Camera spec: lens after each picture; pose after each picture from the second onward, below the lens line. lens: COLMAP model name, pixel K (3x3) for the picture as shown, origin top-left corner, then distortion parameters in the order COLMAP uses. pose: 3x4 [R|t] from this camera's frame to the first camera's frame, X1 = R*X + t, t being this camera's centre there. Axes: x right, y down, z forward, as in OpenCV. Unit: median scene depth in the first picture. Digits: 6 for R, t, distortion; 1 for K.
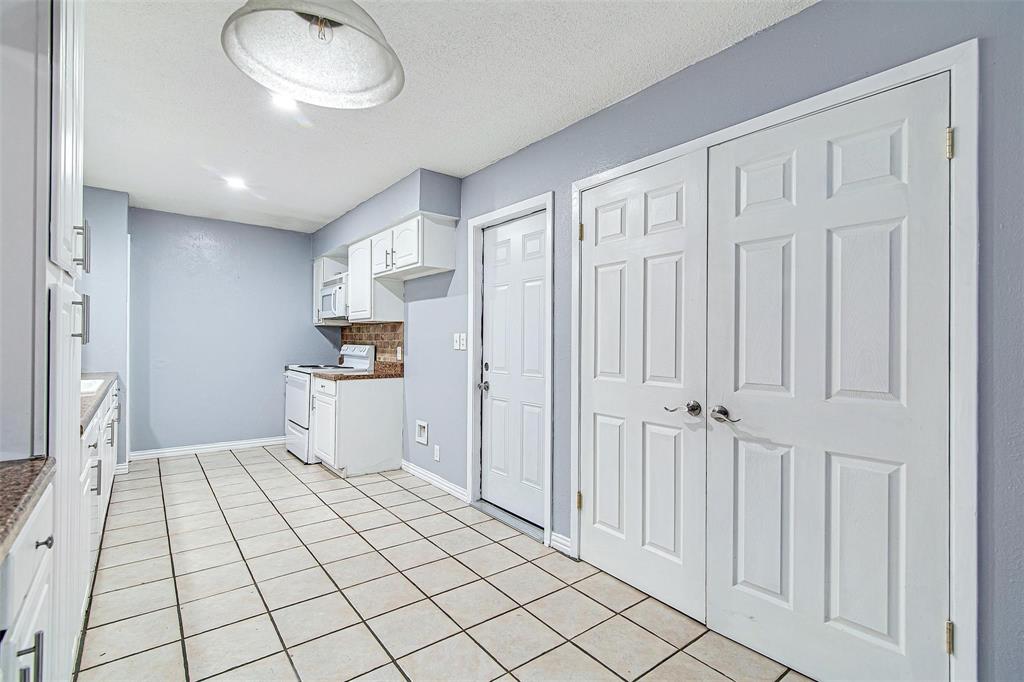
lens RADIAL K [[473.4, 0, 519.7], [0, 473.4, 340.8], [0, 0, 1]] dist [-0.024138, 0.002400]
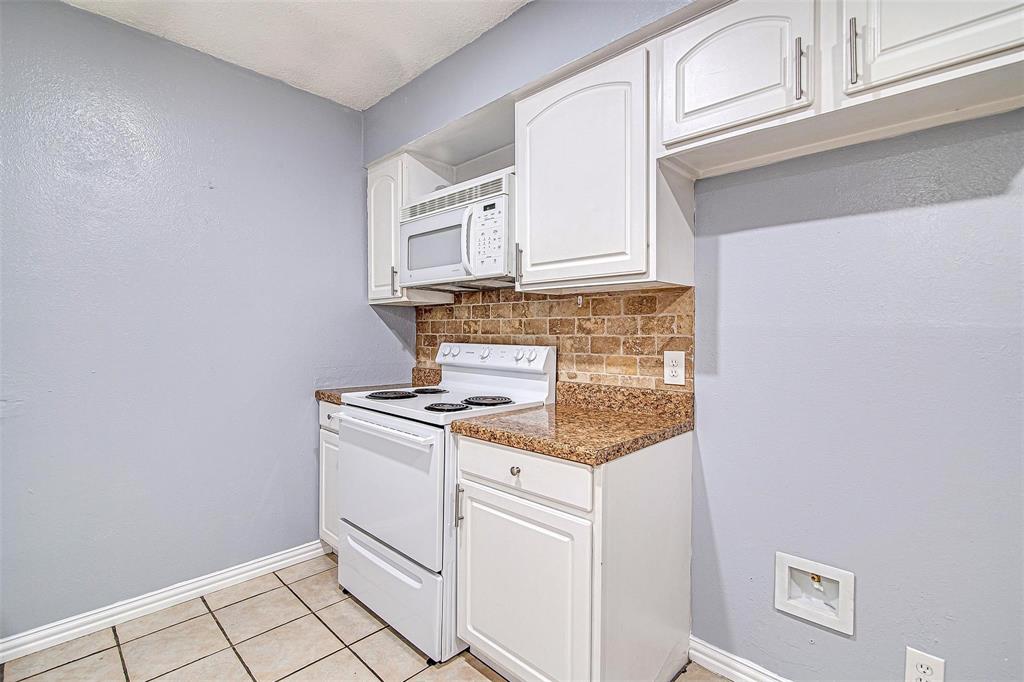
lens RADIAL K [[473.4, 0, 508.4], [0, 473.4, 338.4], [0, 0, 1]] dist [-0.024138, 0.002400]
pose [[0.993650, -0.011139, 0.111963, -0.416048], [0.008958, 0.999761, 0.019967, -0.006461], [-0.112159, -0.018837, 0.993512, 0.597046]]
